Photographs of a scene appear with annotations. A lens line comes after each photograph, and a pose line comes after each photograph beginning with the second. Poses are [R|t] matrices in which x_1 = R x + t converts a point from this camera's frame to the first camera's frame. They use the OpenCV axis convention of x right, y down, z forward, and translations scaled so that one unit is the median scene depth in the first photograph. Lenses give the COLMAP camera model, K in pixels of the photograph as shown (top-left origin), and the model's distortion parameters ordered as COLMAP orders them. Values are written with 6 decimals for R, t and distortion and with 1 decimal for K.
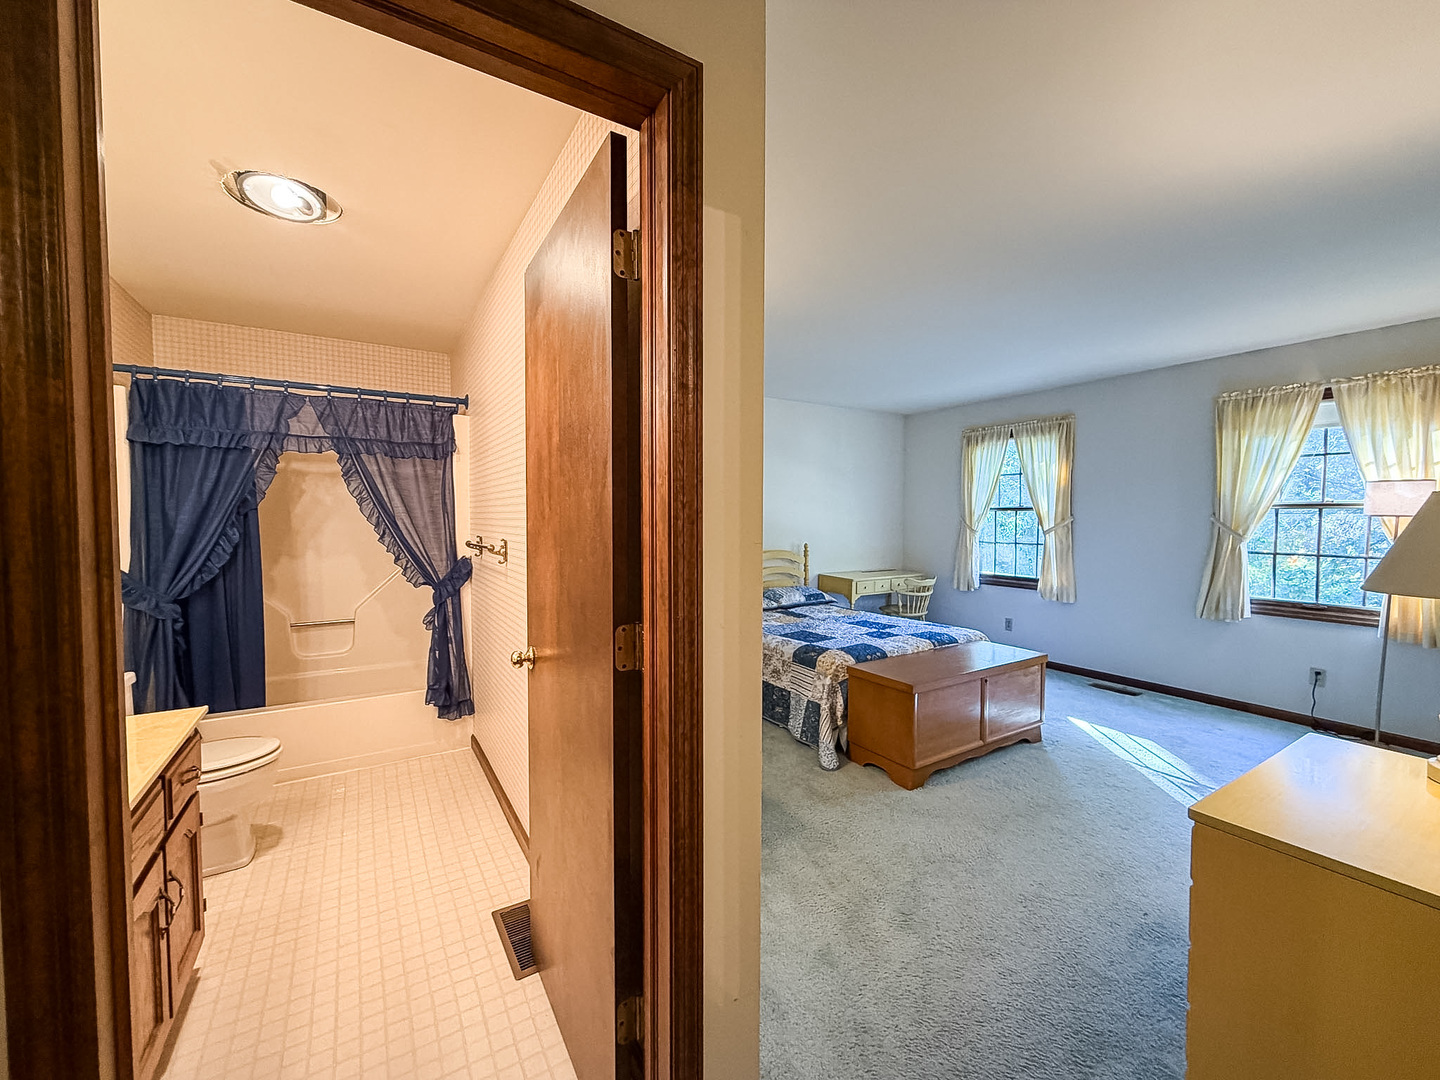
lens RADIAL K [[575.2, 0, 722.1], [0, 575.2, 528.3], [0, 0, 1]] dist [0.001455, 0.000047]
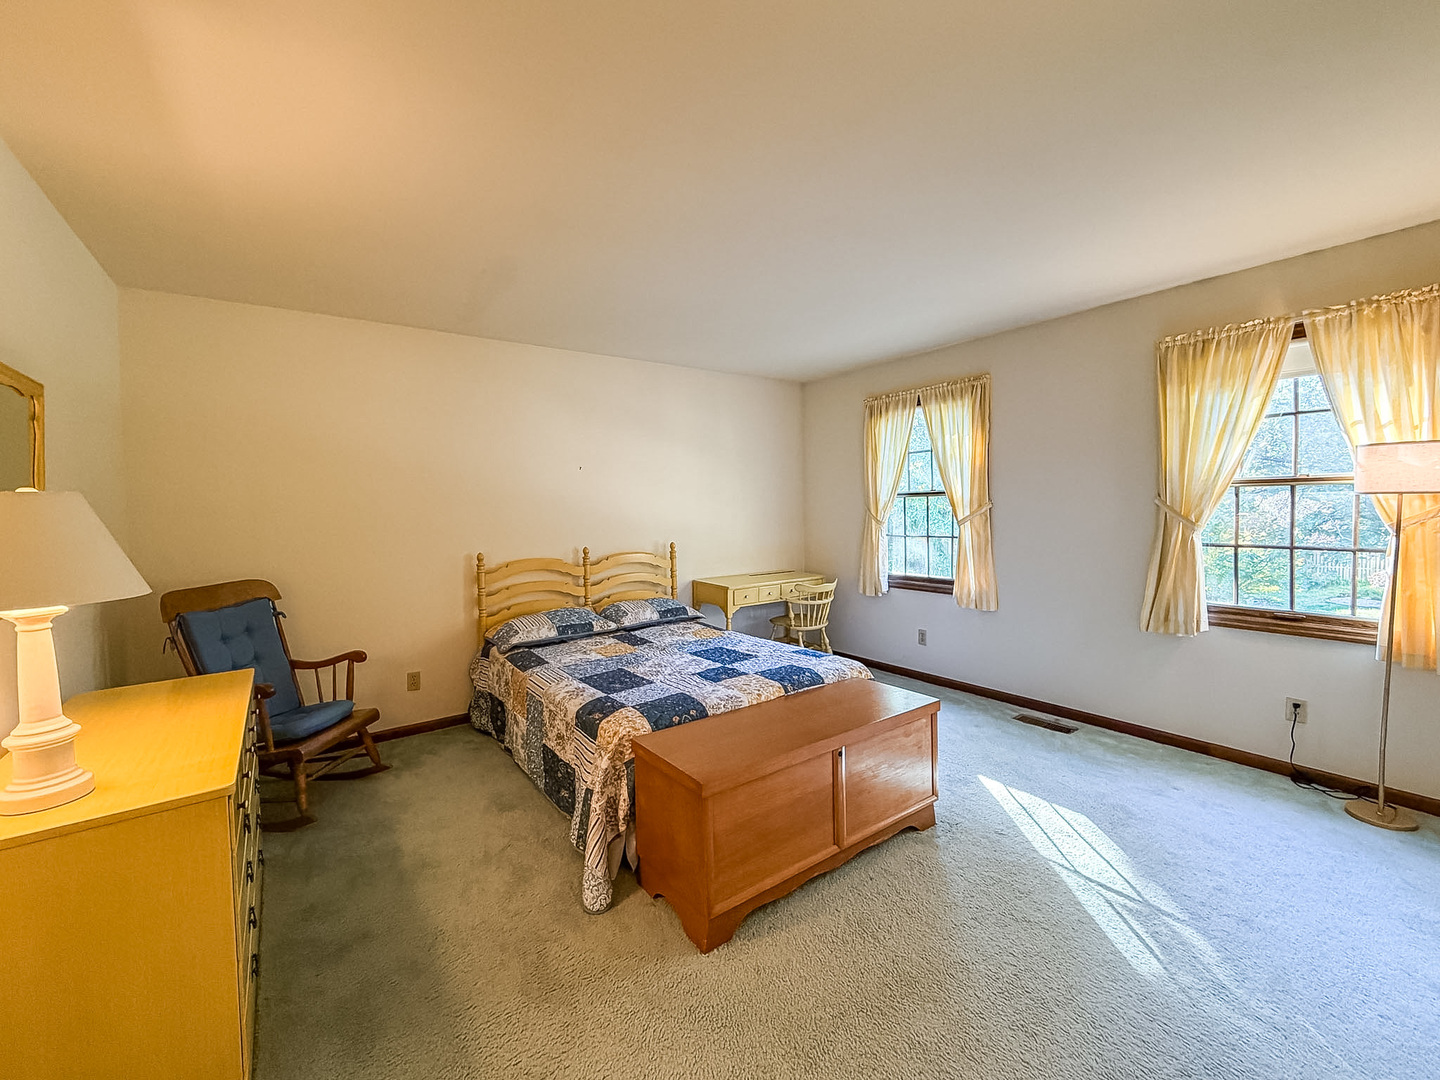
lens RADIAL K [[594.6, 0, 720.2], [0, 594.6, 514.6], [0, 0, 1]] dist [0.001344, 0.000218]
pose [[0.997183, -0.020494, 0.072150, 0.228986], [0.021216, 0.999732, -0.009254, -0.004348], [-0.071941, 0.010759, 0.997351, 0.269893]]
